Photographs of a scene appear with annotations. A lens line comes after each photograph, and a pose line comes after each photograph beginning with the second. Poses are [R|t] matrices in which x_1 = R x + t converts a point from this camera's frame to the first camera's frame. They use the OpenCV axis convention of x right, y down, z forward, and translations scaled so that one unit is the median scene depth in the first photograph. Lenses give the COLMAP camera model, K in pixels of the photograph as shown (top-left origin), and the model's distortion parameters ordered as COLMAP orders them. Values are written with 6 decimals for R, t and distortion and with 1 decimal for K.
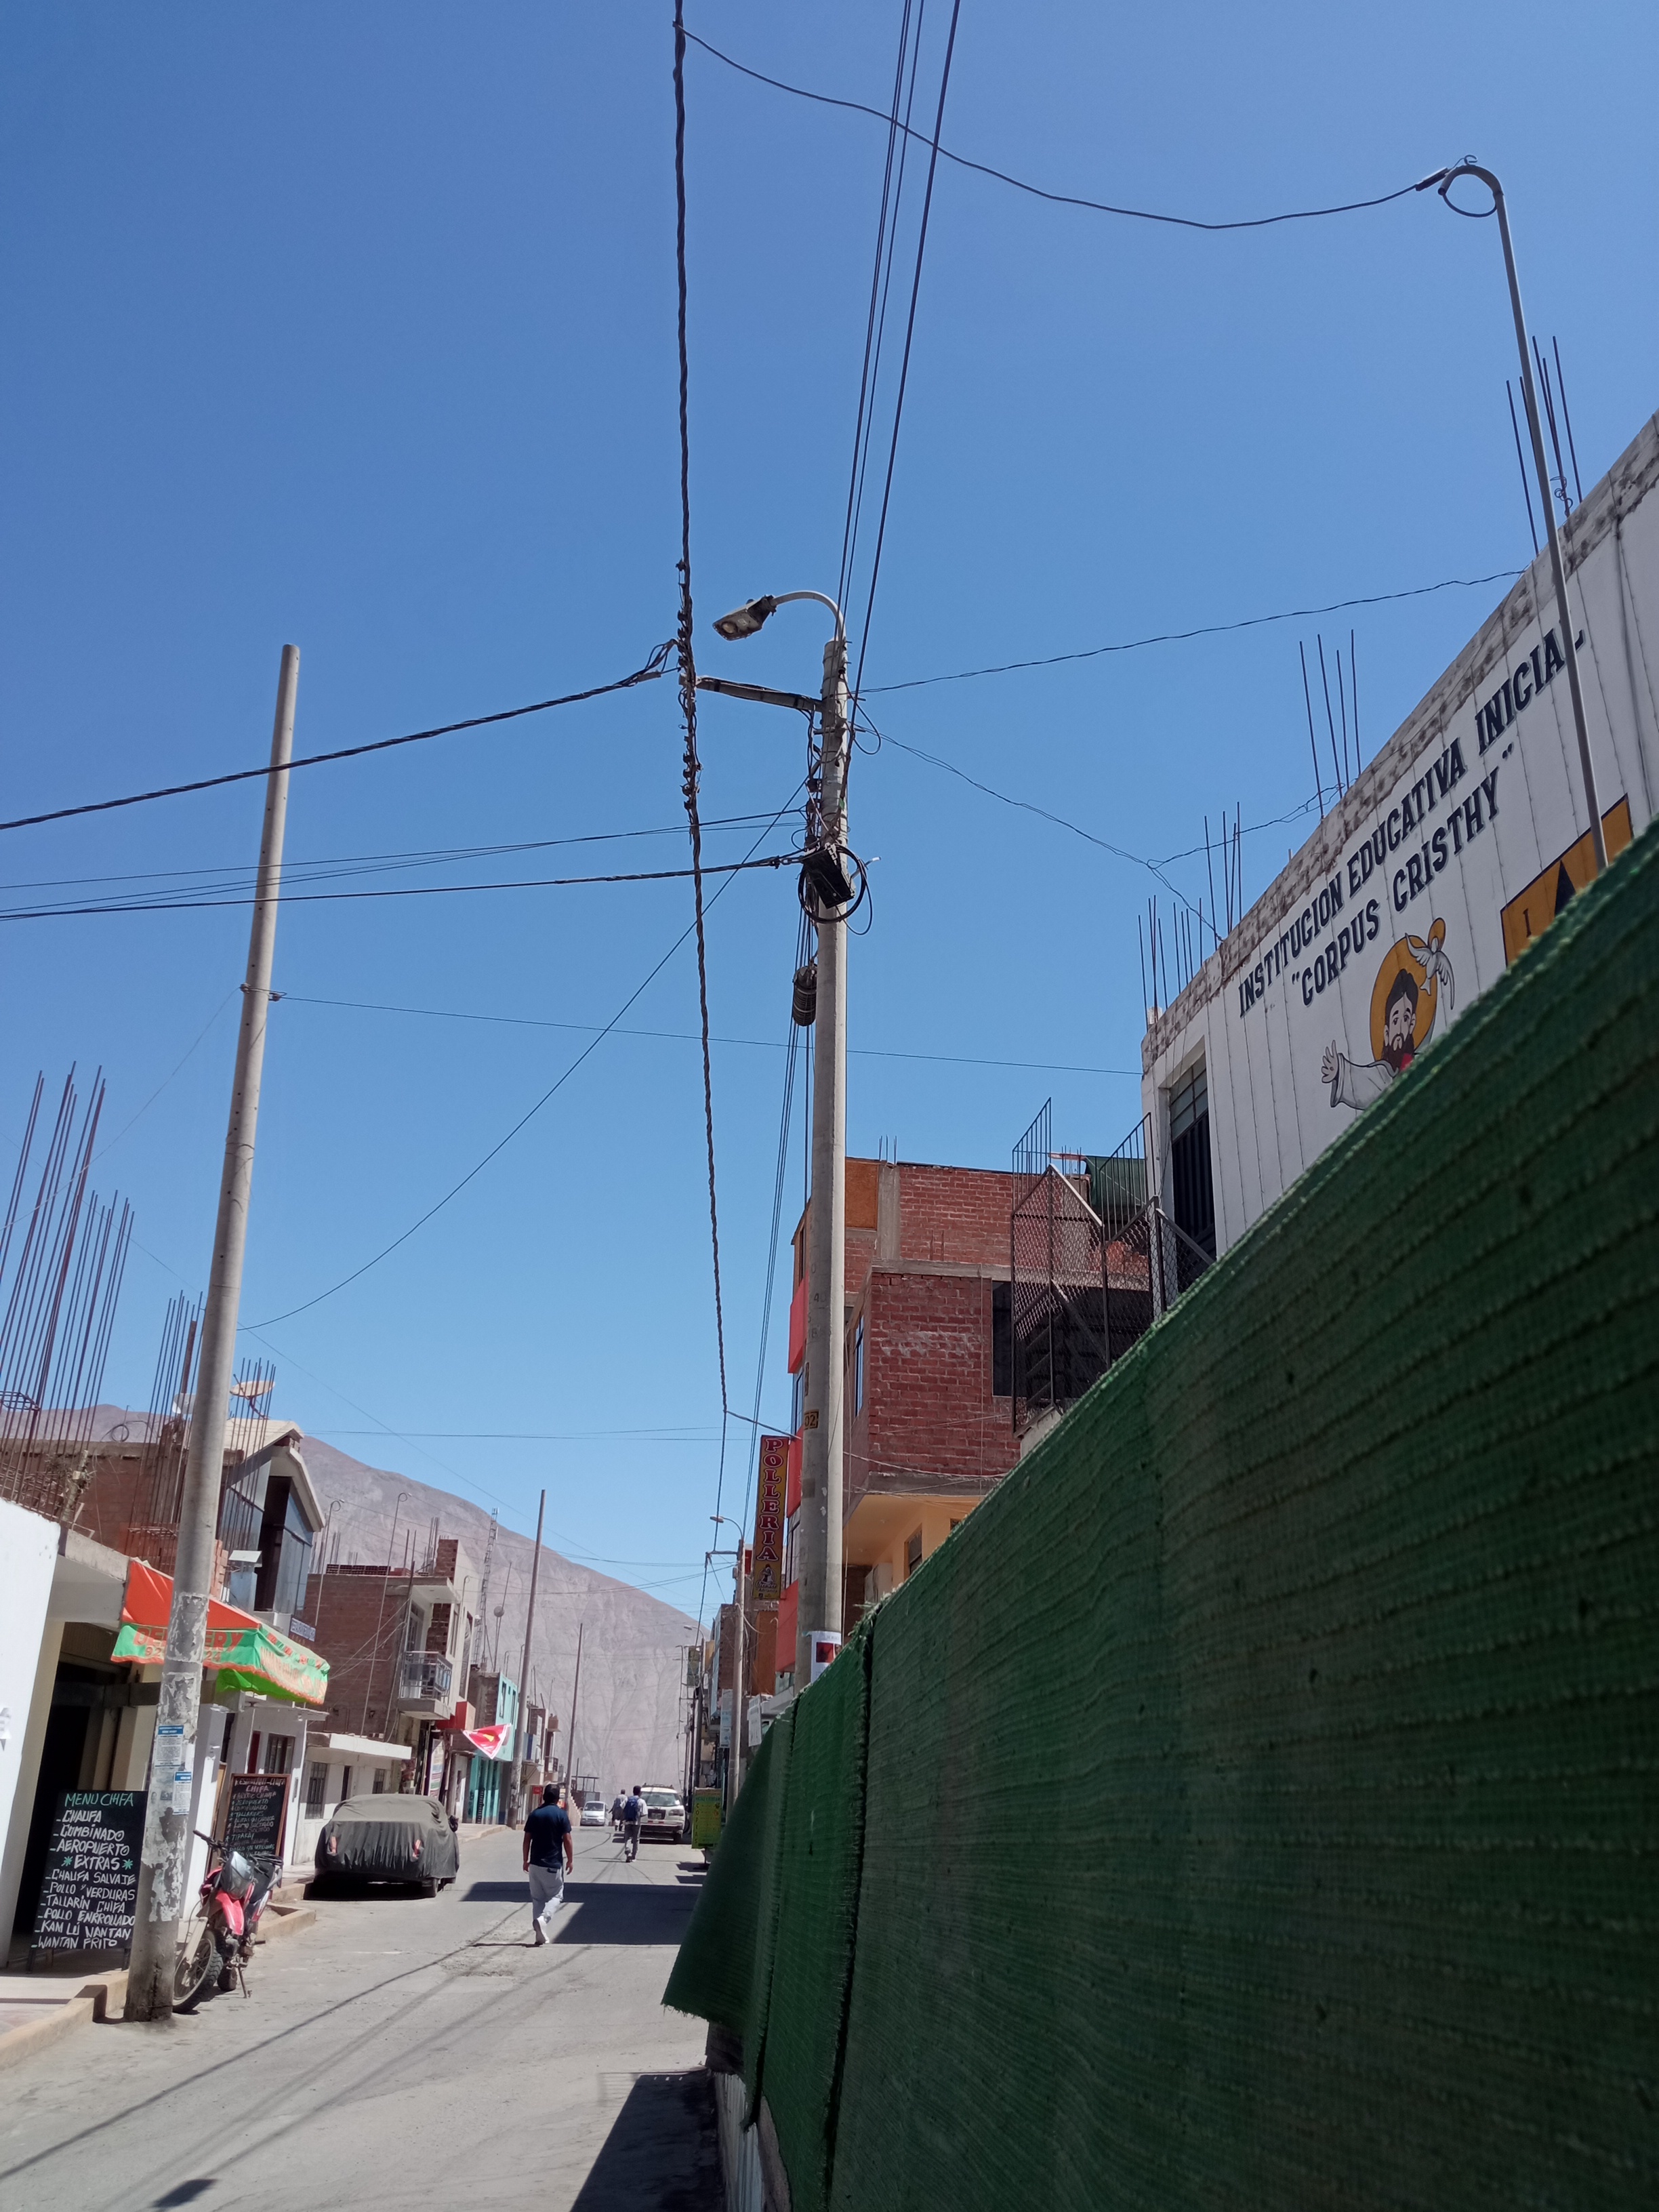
lens RADIAL K [[1787.0, 0, 829.5], [0, 1787.0, 1106.0], [0, 0, 1]] dist [0.129951, -0.256456]
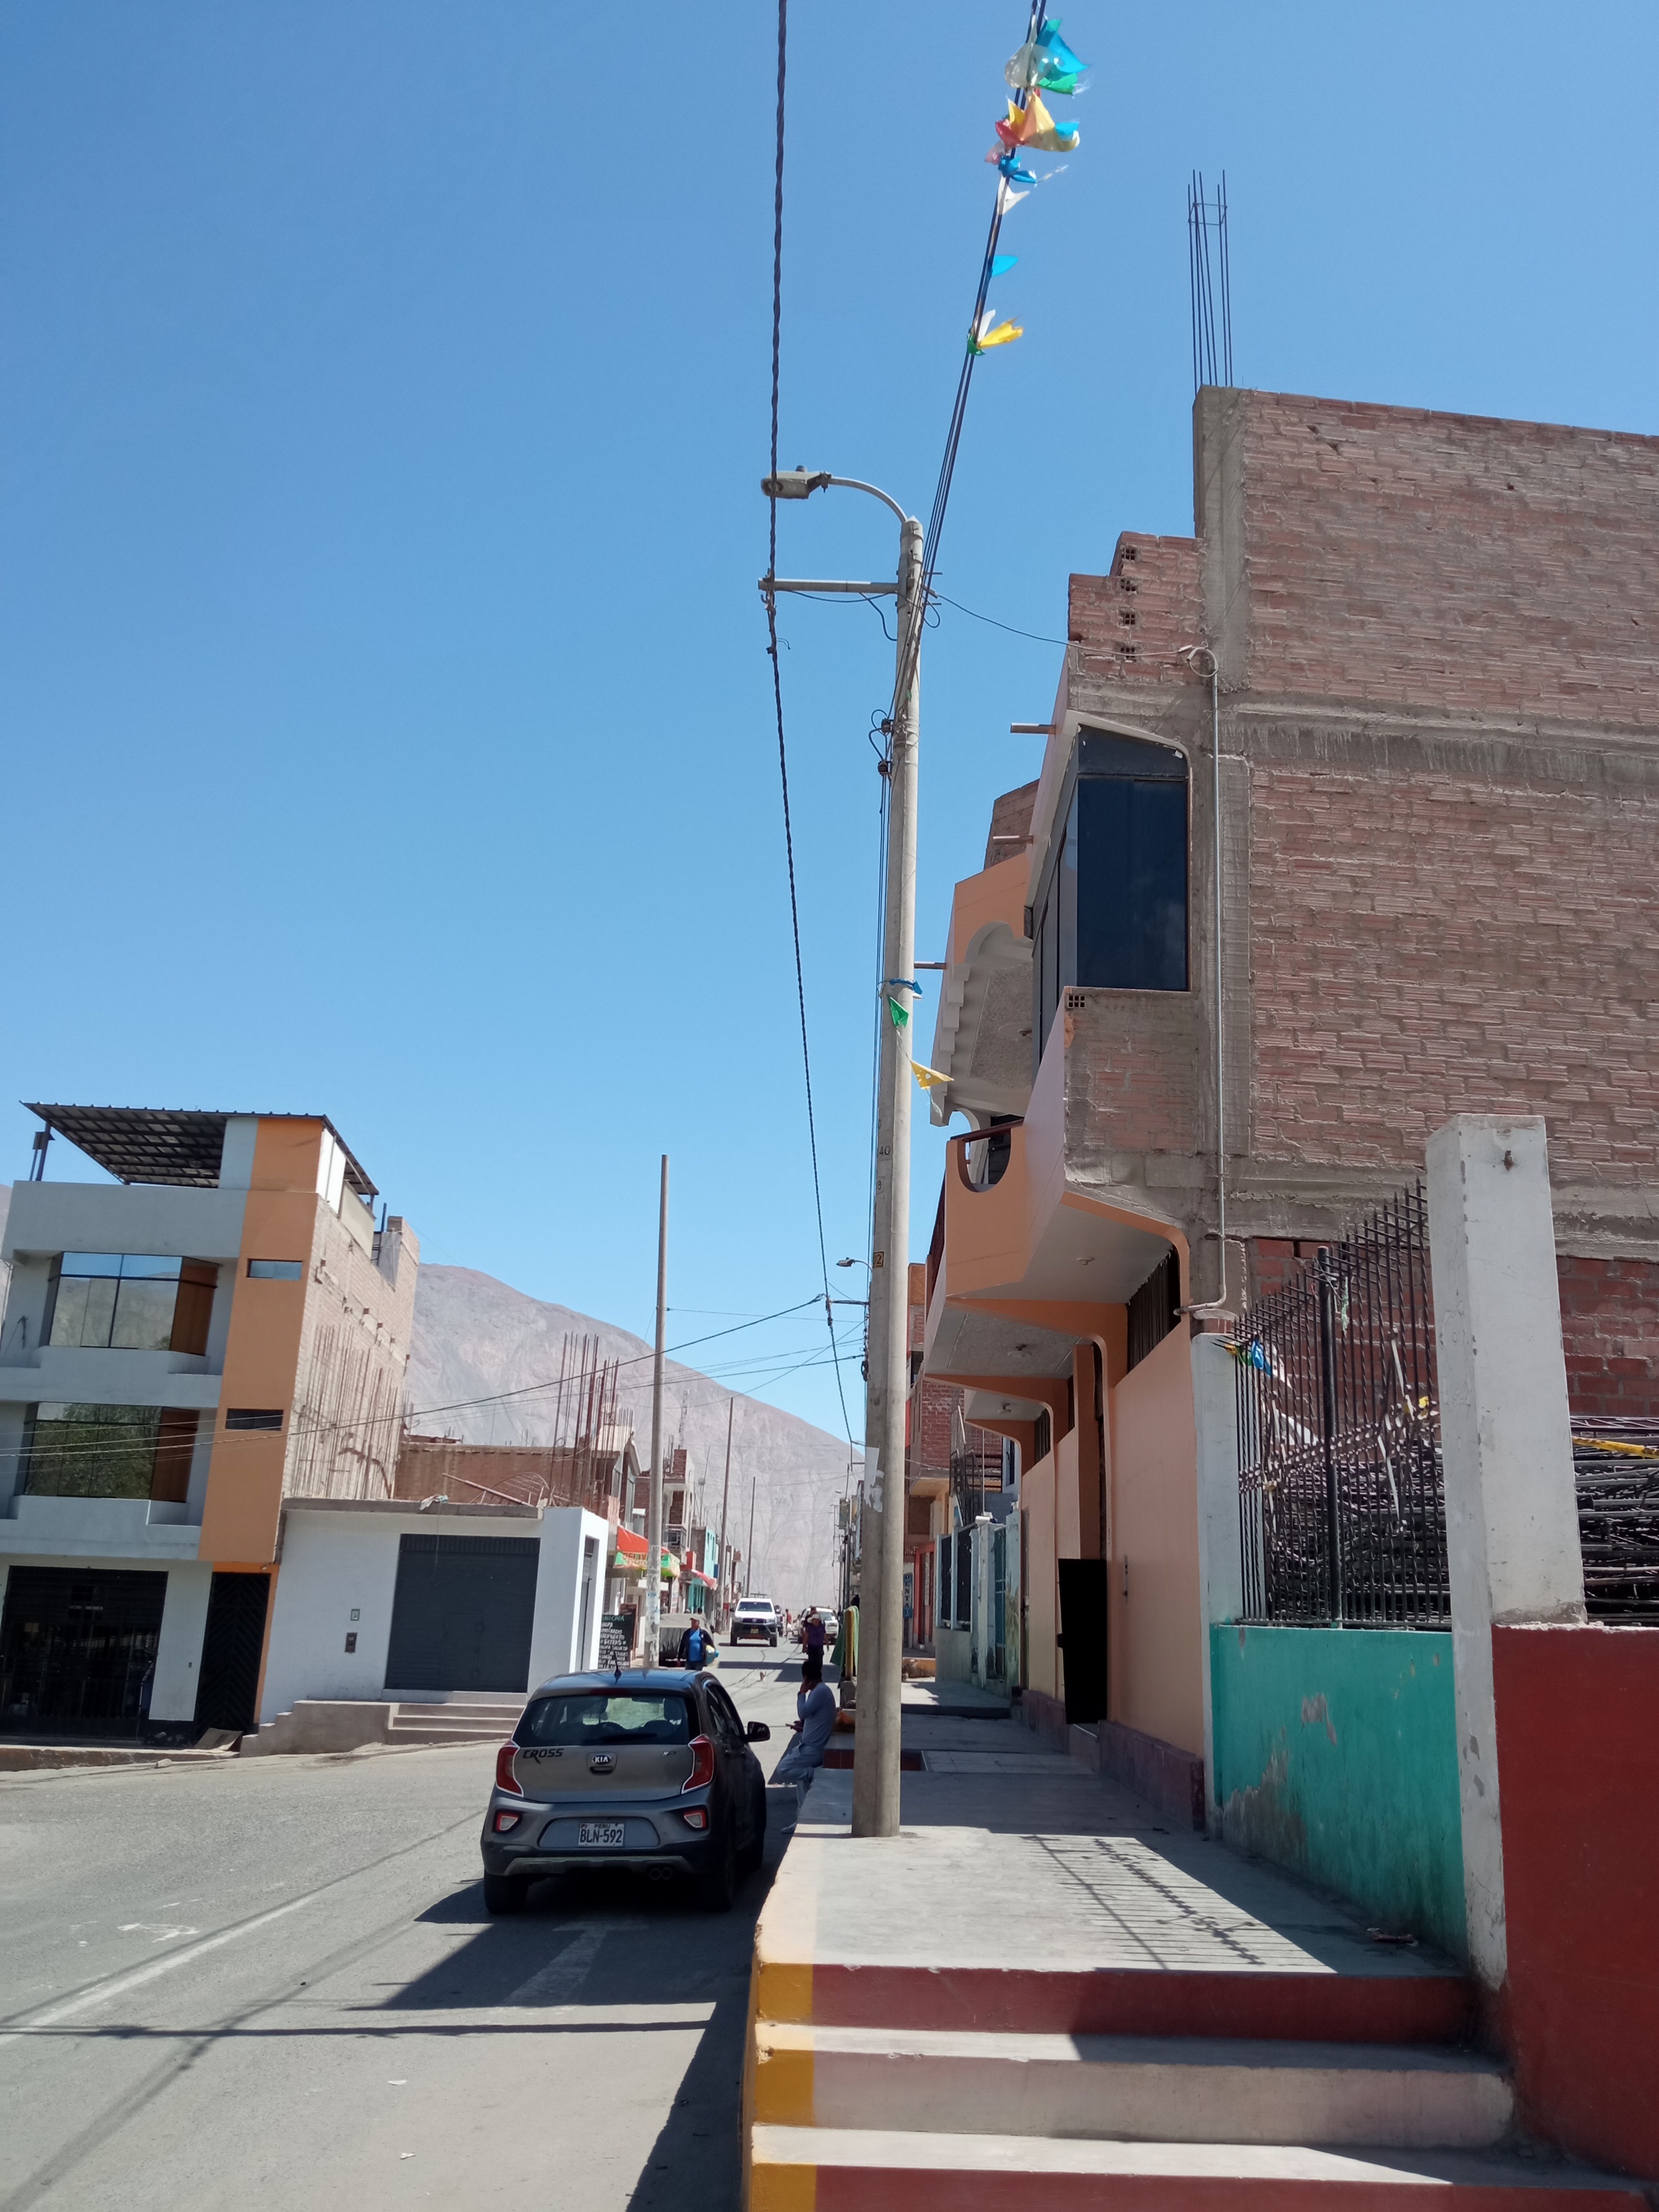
lens RADIAL K [[1787.0, 0, 829.5], [0, 1787.0, 1106.0], [0, 0, 1]] dist [0.129951, -0.256456]
pose [[0.996660, -0.009338, -0.081130, 0.036560], [0.016672, 0.995785, 0.090191, -0.166002], [0.079946, -0.091242, 0.992614, -0.424404]]
